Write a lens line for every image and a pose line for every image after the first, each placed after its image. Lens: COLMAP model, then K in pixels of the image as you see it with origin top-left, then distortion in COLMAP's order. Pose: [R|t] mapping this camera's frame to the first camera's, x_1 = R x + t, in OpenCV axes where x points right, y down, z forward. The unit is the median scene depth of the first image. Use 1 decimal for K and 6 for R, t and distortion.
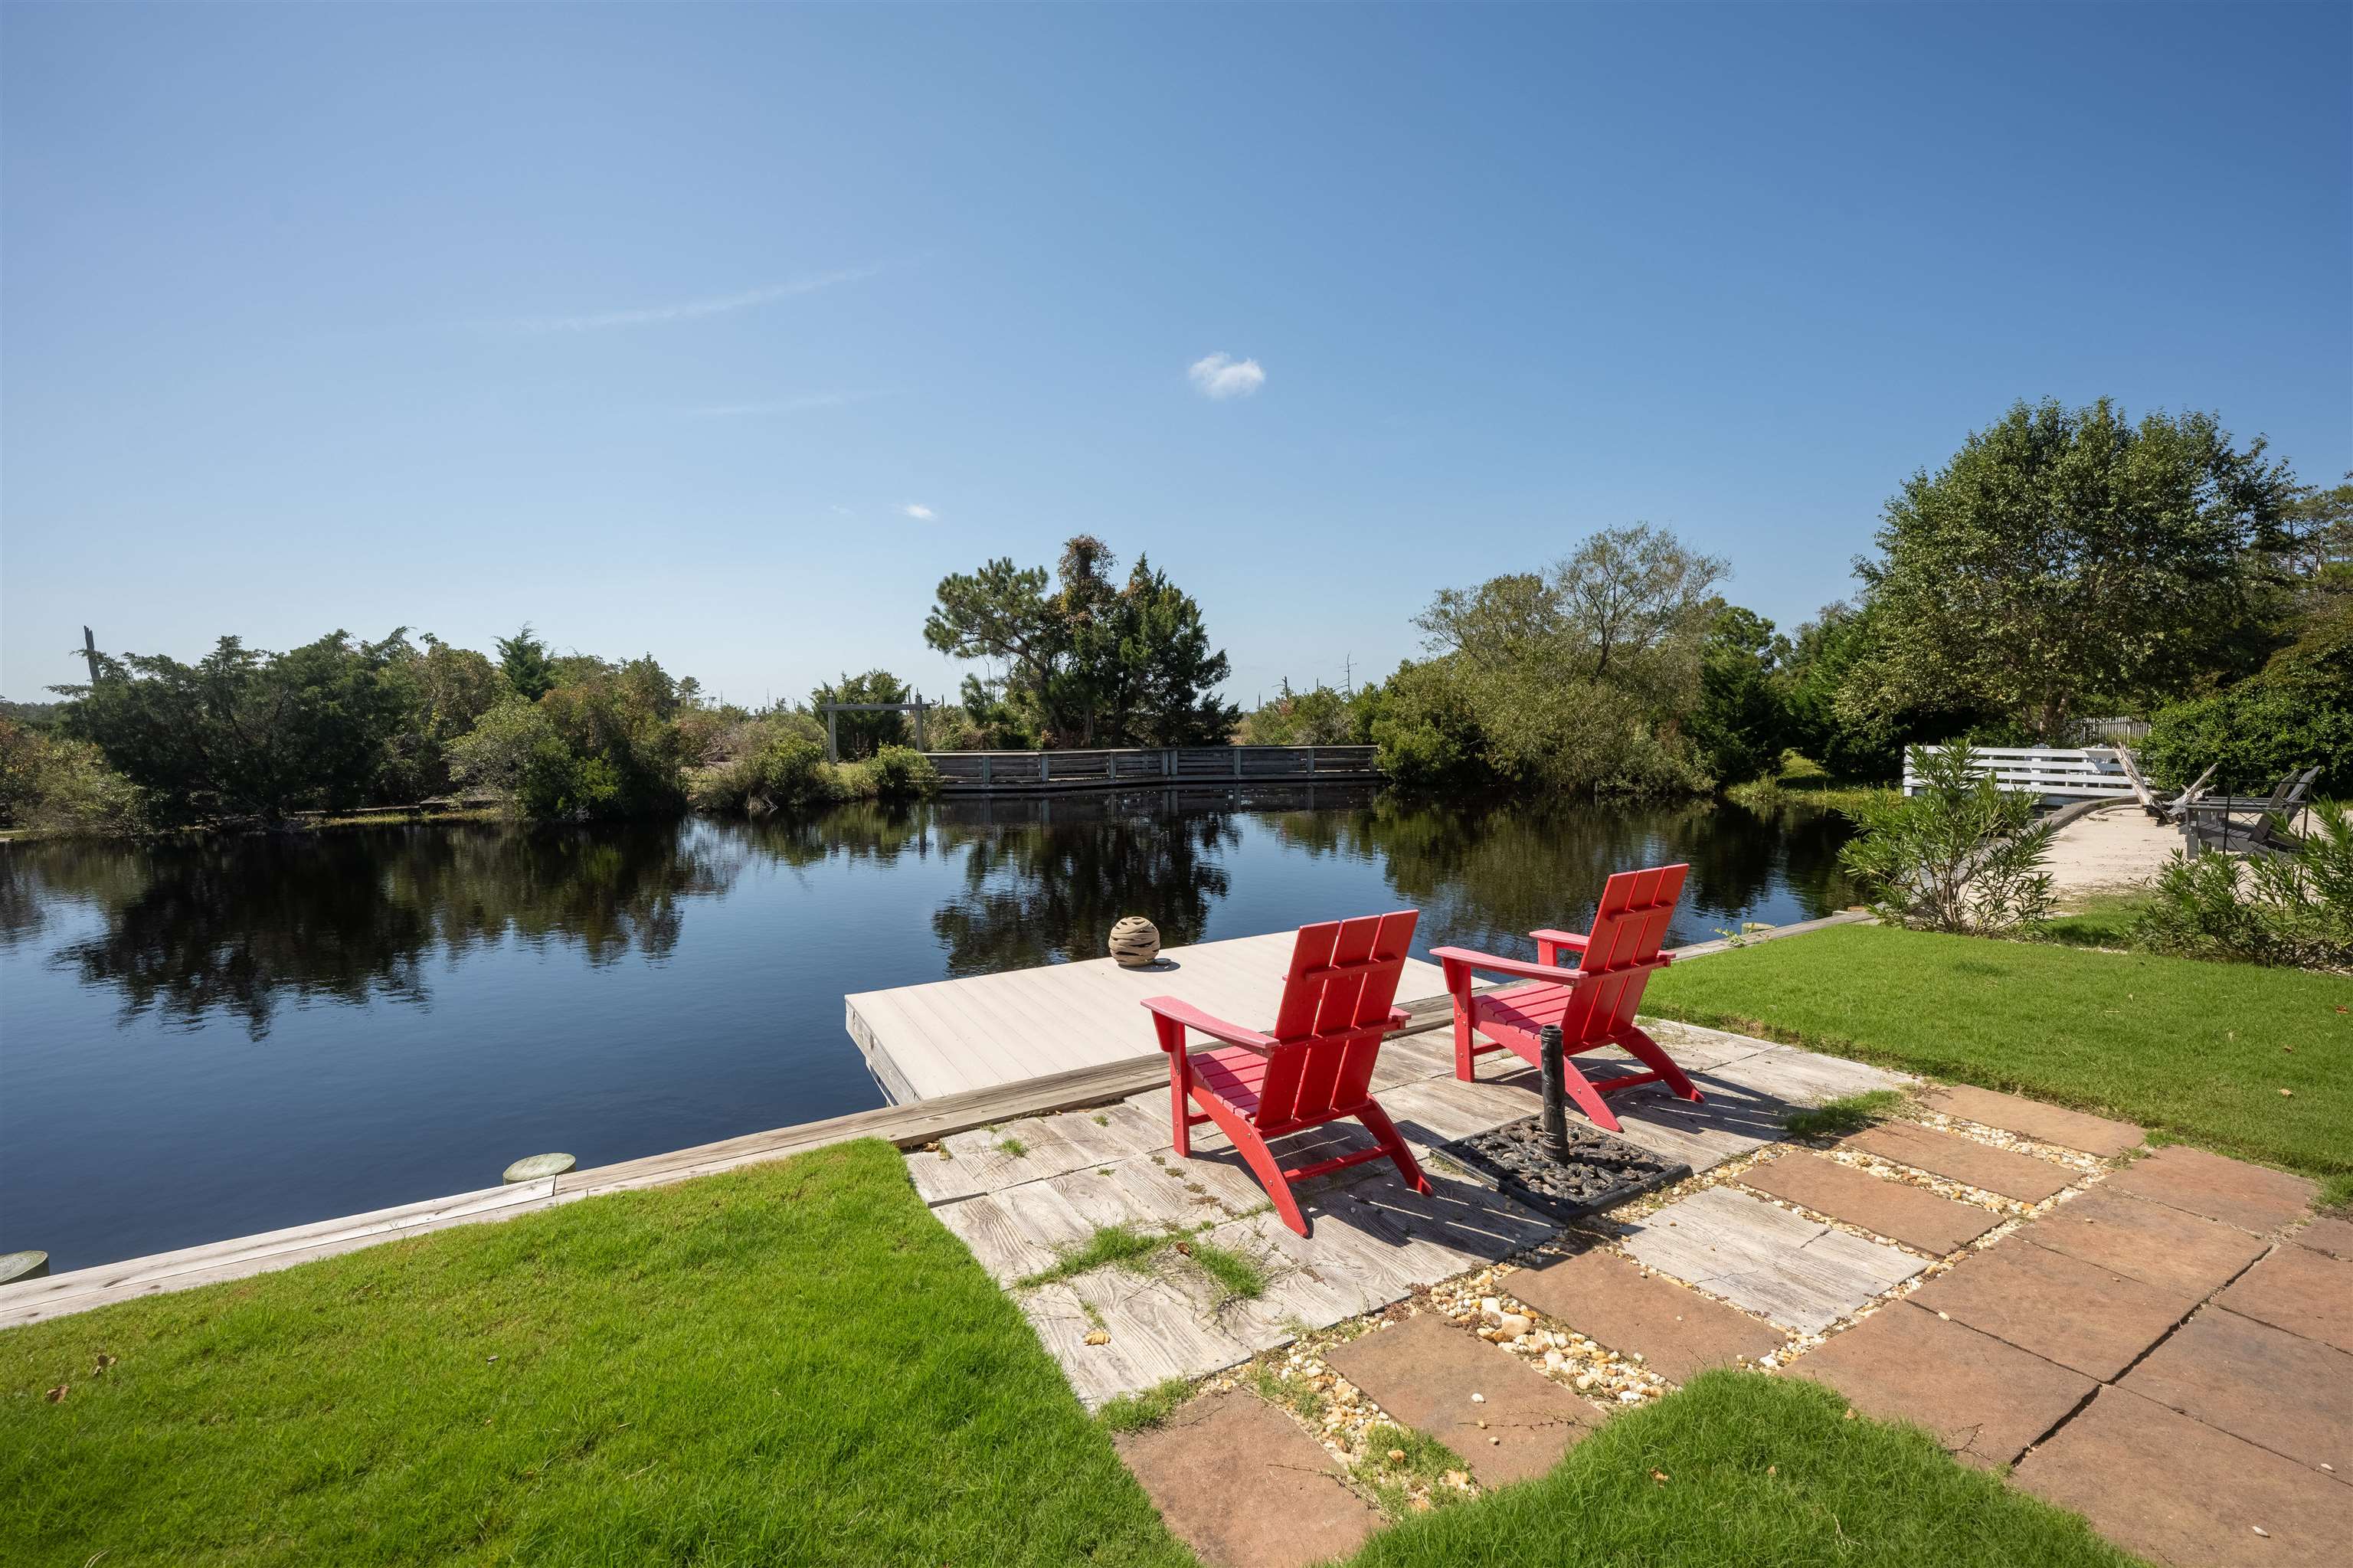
lens RADIAL K [[970.7, 0, 1176.5], [0, 970.7, 784.0], [0, 0, 1]] dist [0.000701, -0.000126]
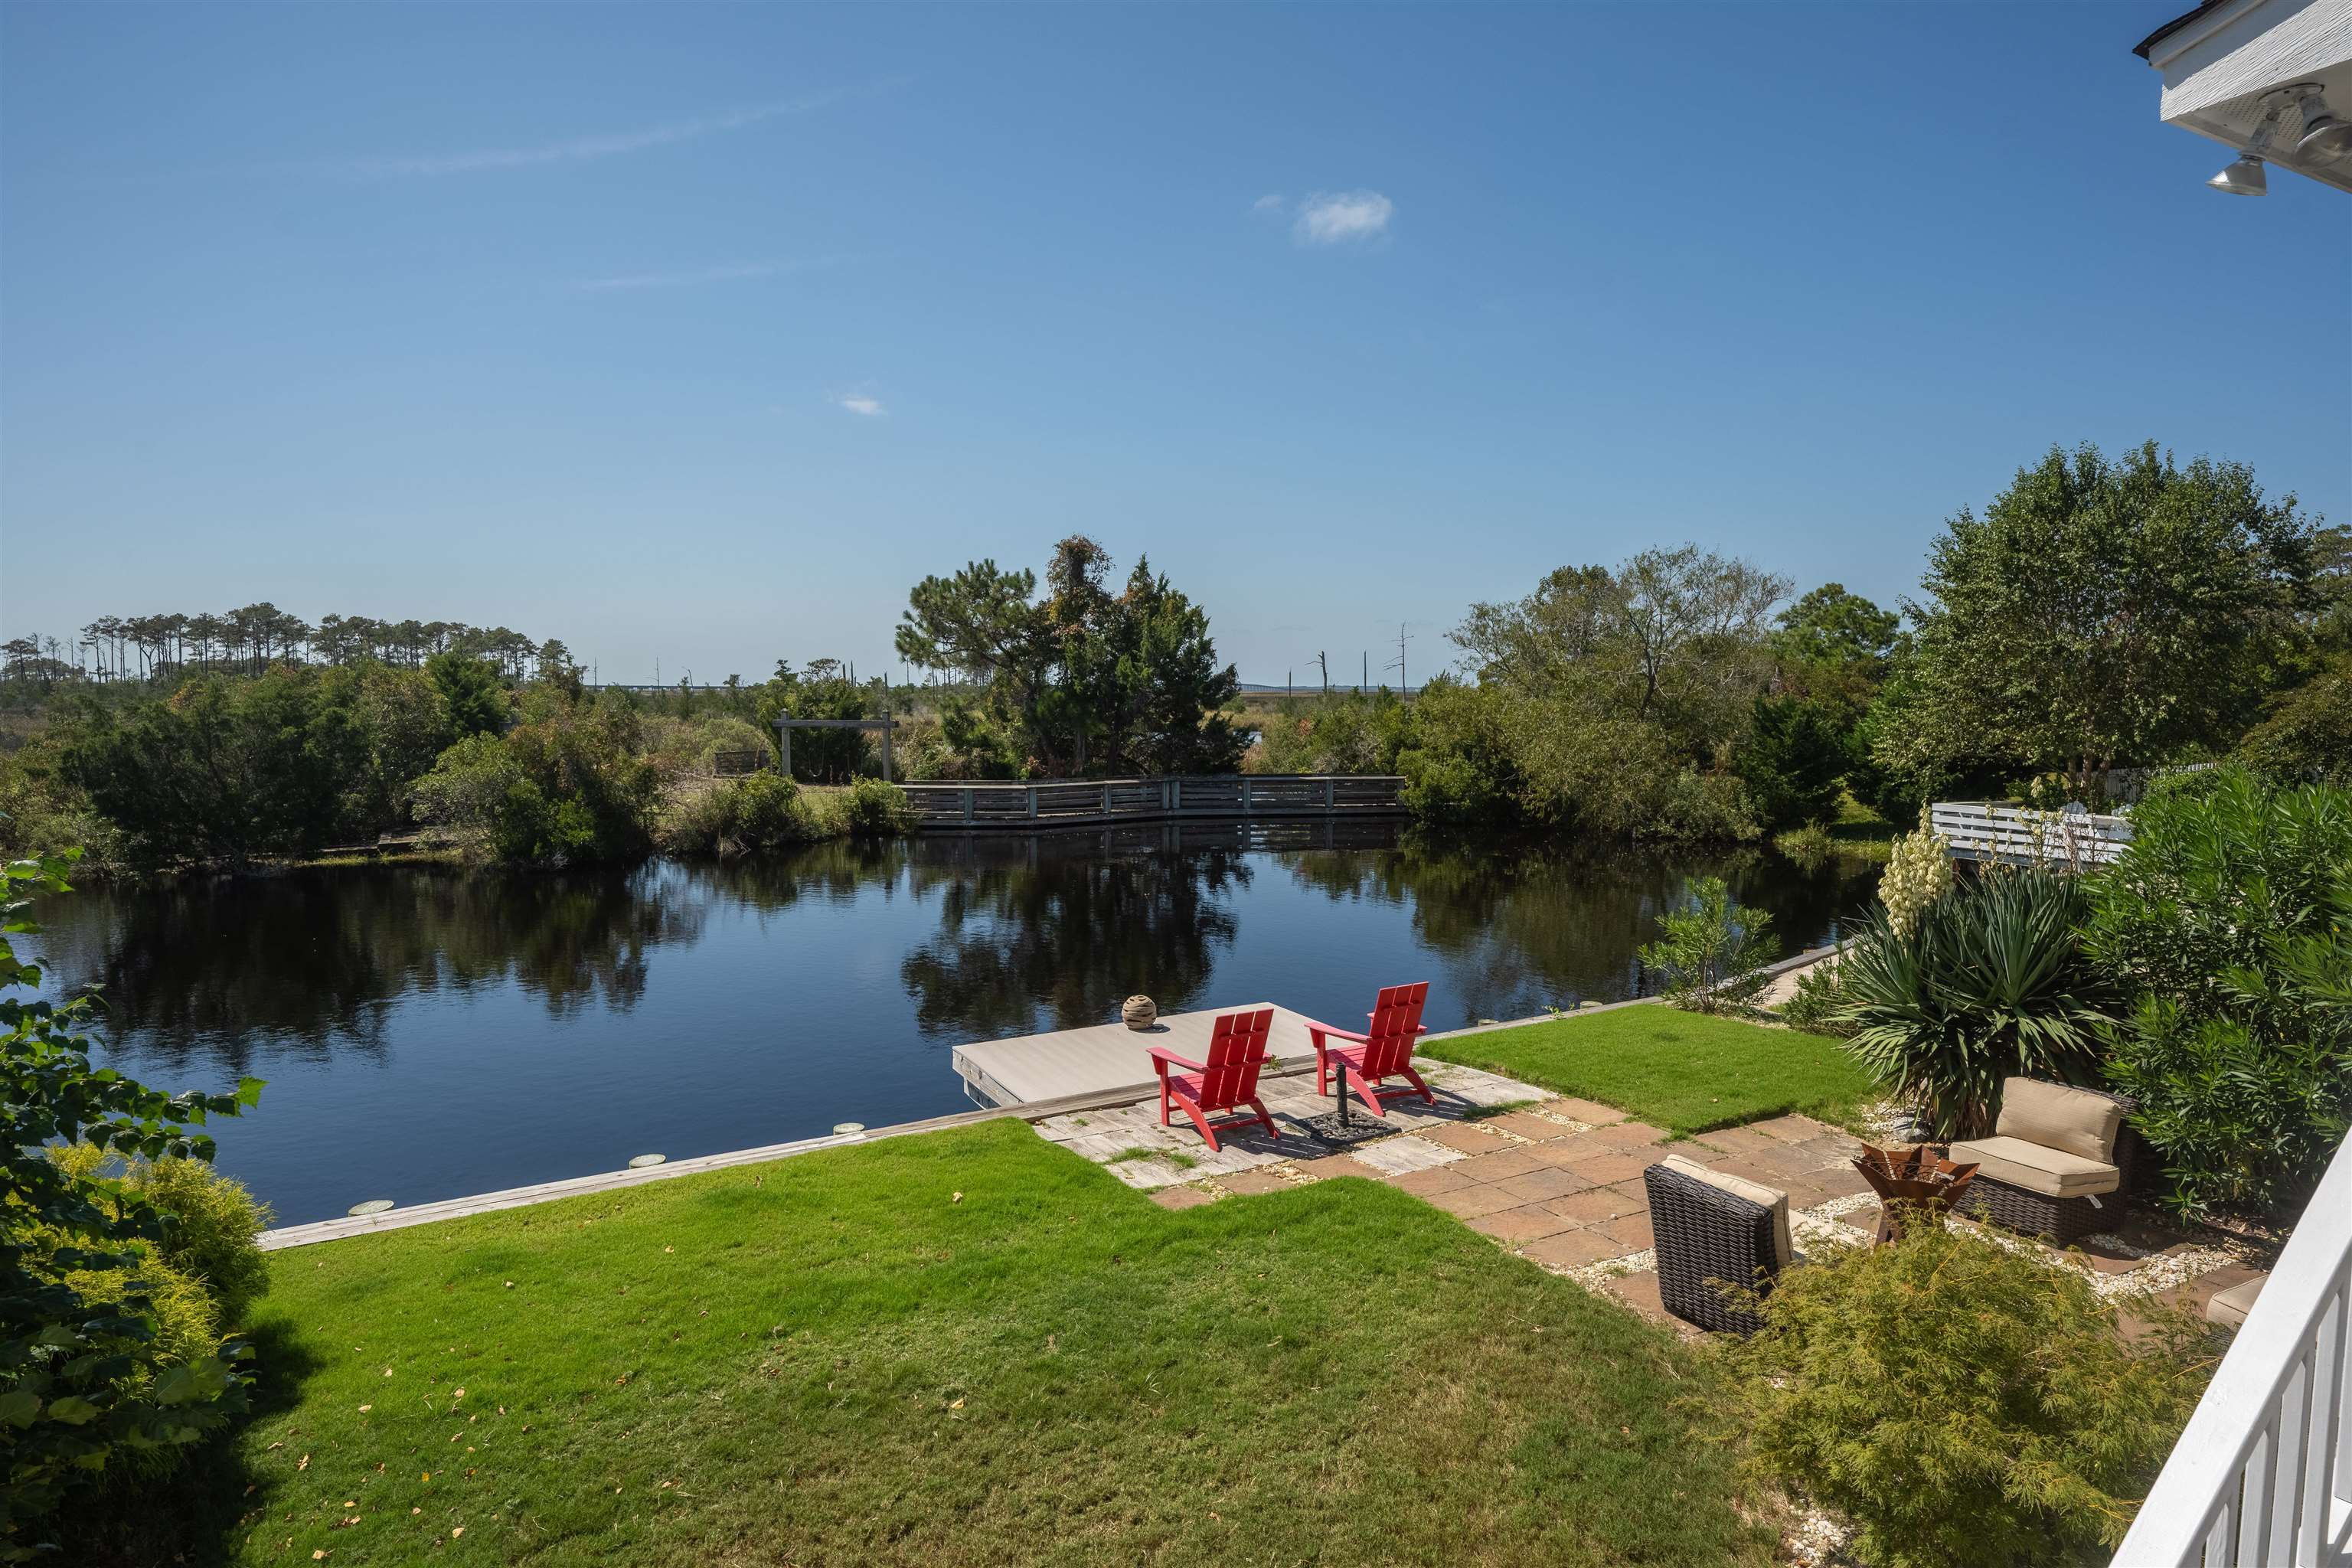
lens RADIAL K [[1242.6, 0, 1176.0], [0, 1242.6, 784.0], [0, 0, 1]] dist [-0.002913, 0.000374]
pose [[0.999948, 0.008899, -0.004995, 0.003874], [-0.008914, 0.999956, -0.002820, -0.037033], [0.004970, 0.002865, 0.999984, -0.182686]]
